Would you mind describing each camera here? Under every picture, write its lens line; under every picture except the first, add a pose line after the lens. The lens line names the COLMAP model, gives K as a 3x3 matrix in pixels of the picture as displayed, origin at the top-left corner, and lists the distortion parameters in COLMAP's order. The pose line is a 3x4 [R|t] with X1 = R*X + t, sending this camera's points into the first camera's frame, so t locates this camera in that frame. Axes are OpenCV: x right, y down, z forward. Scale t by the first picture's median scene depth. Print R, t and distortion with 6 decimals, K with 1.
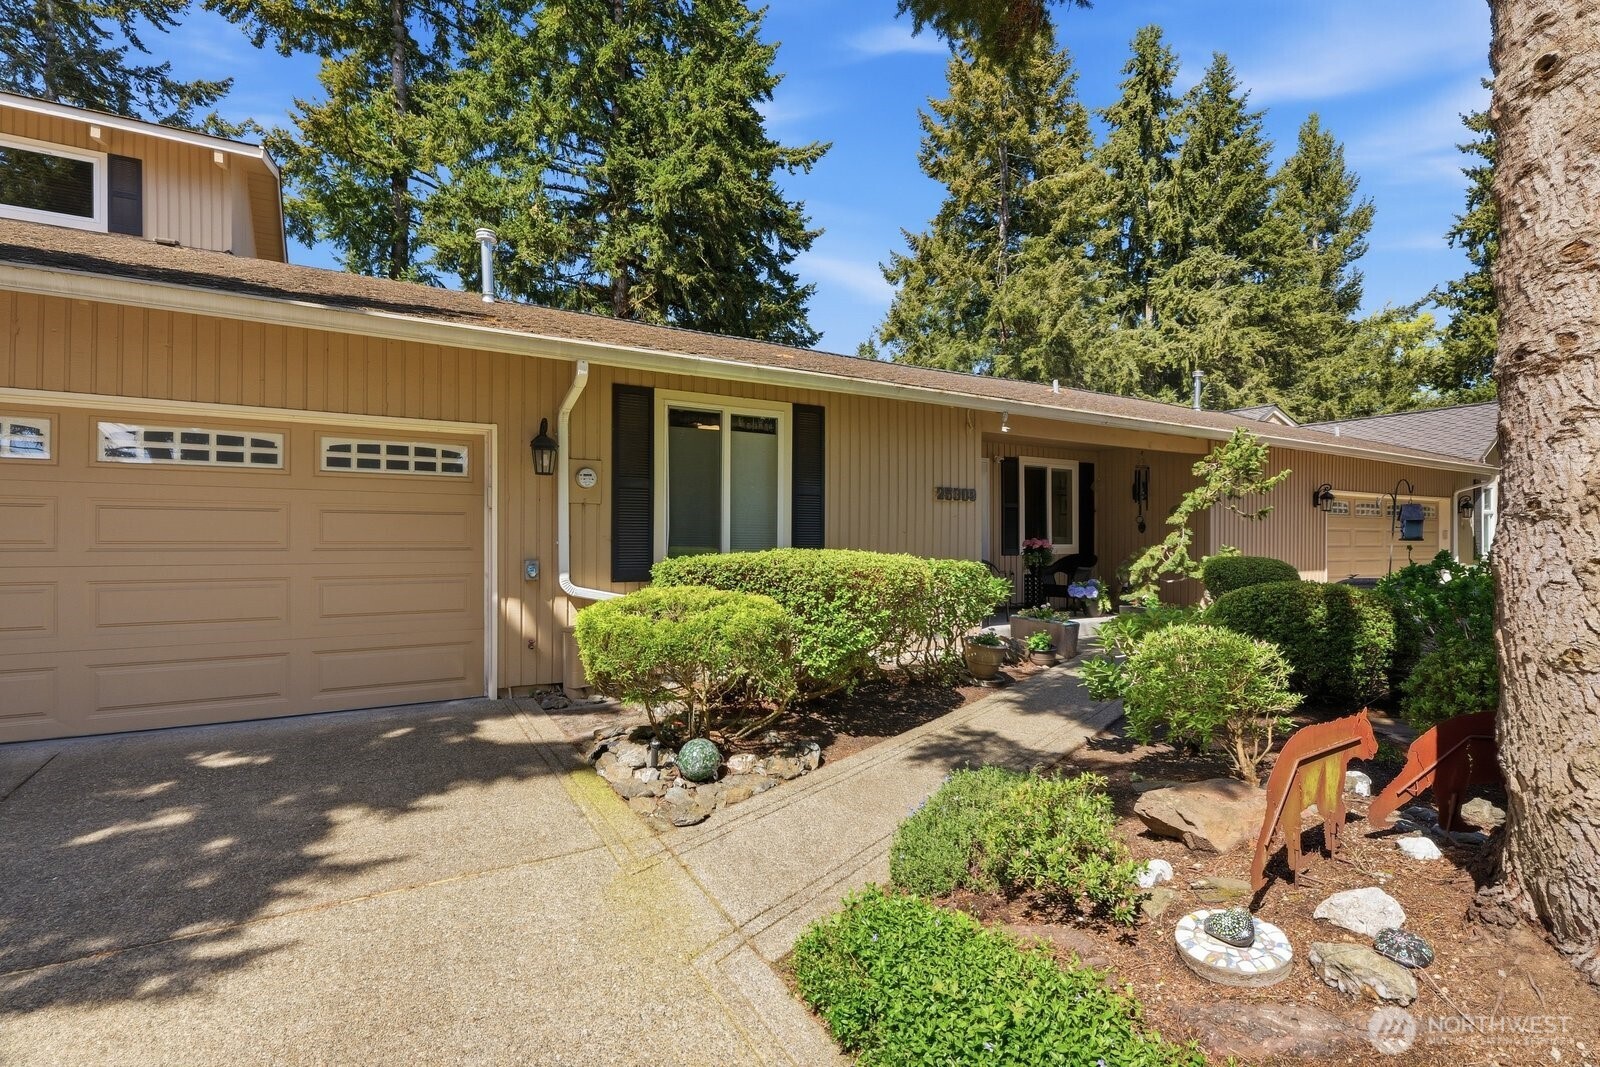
lens RADIAL K [[739.3, 0, 804.3], [0, 739.3, 535.6], [0, 0, 1]] dist [-0.002524, -0.000201]
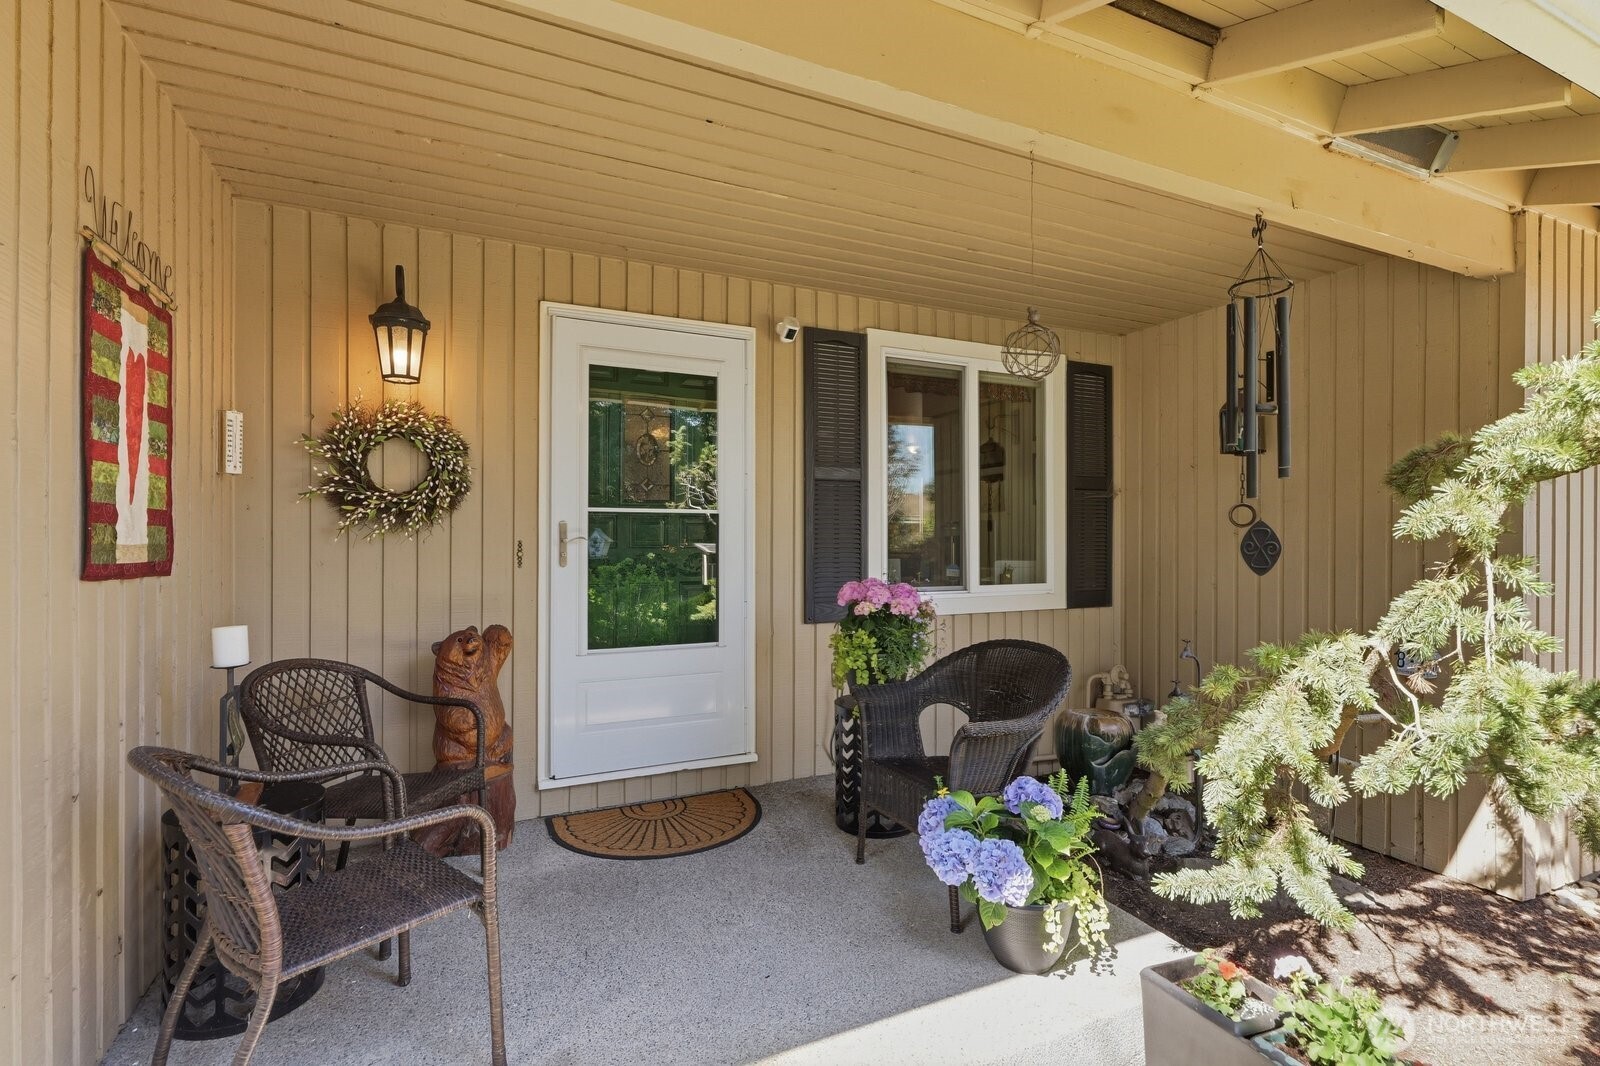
lens RADIAL K [[739.3, 0, 807.4], [0, 739.3, 533.5], [0, 0, 1]] dist [-0.002524, -0.000201]
pose [[0.994547, -0.001835, -0.104270, 0.406102], [0.001568, 0.999995, -0.002636, -0.019320], [0.104274, 0.002458, 0.994546, 0.902876]]
